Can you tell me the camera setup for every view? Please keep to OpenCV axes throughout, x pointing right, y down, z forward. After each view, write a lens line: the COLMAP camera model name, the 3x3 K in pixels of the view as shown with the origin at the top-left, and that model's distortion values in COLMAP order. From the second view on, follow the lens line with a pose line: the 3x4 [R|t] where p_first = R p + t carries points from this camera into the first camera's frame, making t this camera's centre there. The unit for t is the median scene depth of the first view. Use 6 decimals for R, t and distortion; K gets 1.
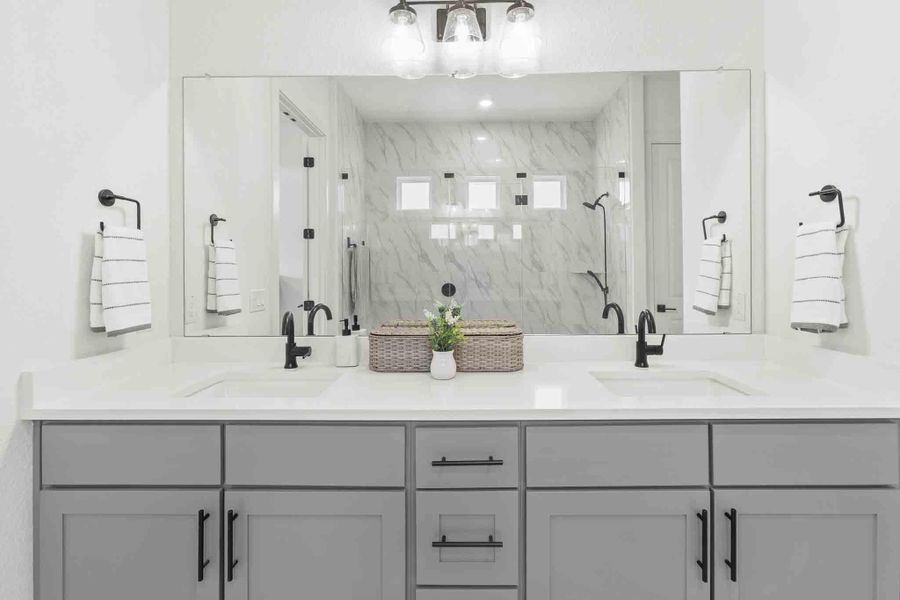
lens RADIAL K [[414.7, 0, 448.1], [0, 414.7, 277.0], [0, 0, 1]] dist [0.004252, 0.000886]
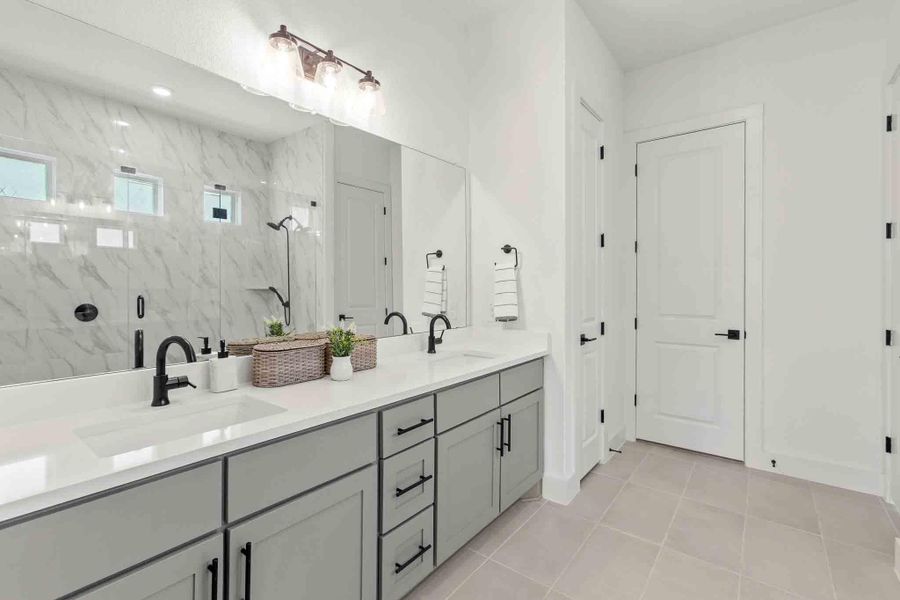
lens RADIAL K [[411.7, 0, 445.5], [0, 411.7, 285.7], [0, 0, 1]] dist [-0.000054, 0.000549]
pose [[0.624102, 0.006932, 0.781312, -0.560306], [0.007575, 0.999860, -0.014922, -0.002830], [-0.781306, 0.015231, 0.623963, 0.026622]]
